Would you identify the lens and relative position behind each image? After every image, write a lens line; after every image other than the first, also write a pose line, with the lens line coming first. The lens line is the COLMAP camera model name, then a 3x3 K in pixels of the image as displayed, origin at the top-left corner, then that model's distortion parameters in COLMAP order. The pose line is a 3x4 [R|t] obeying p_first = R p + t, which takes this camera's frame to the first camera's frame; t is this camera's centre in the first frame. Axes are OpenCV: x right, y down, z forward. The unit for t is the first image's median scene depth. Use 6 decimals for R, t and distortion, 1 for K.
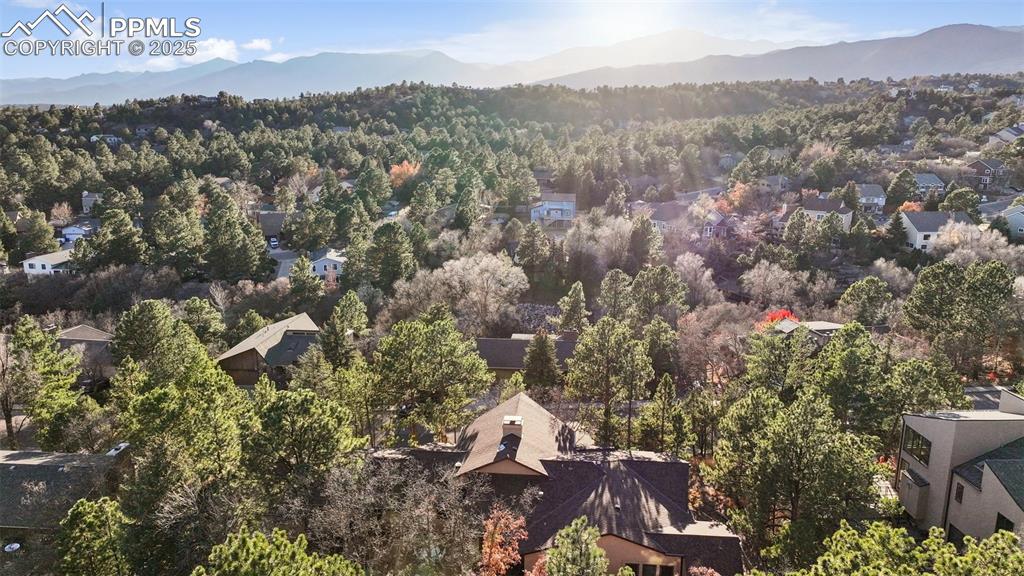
lens RADIAL K [[708.8, 0, 516.9], [0, 708.8, 290.7], [0, 0, 1]] dist [0.009468, 0.007589]
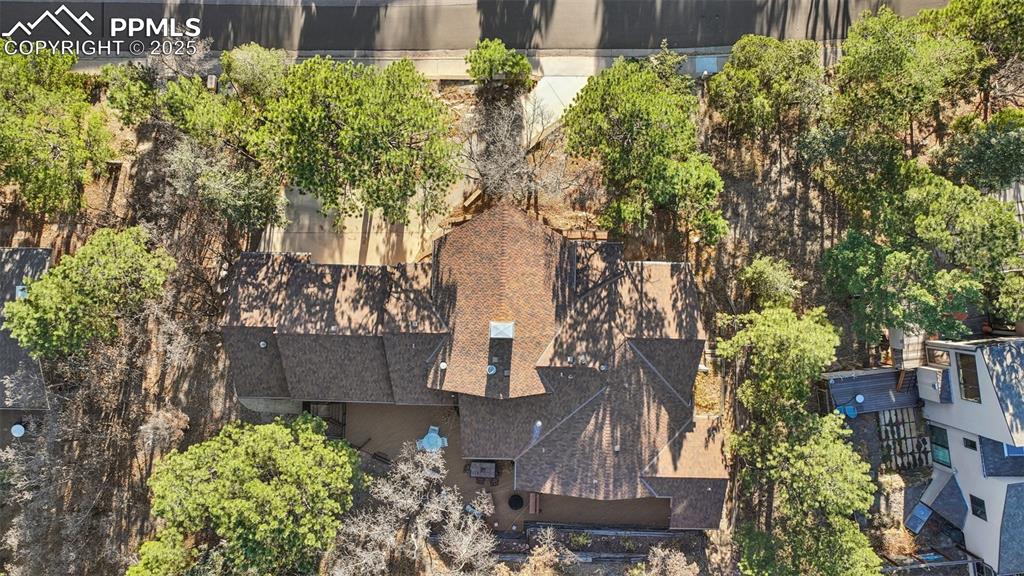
lens RADIAL K [[708.8, 0, 516.3], [0, 708.8, 286.2], [0, 0, 1]] dist [0.009468, 0.007589]
pose [[0.998048, -0.061846, -0.008722, 0.021909], [0.024651, 0.261748, 0.964821, -0.629096], [-0.057387, -0.963153, 0.262762, 0.857224]]
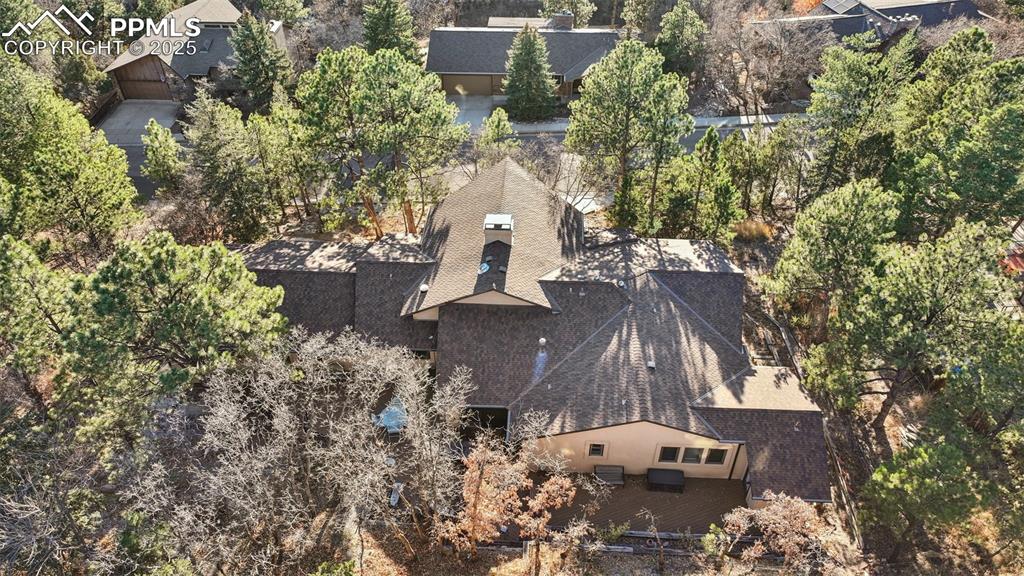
lens RADIAL K [[708.8, 0, 516.7], [0, 708.8, 268.3], [0, 0, 1]] dist [0.009468, 0.007589]
pose [[0.999275, -0.030139, 0.023282, -0.005585], [0.016565, 0.894441, 0.446880, -0.089495], [-0.034293, -0.446170, 0.894291, 0.367357]]
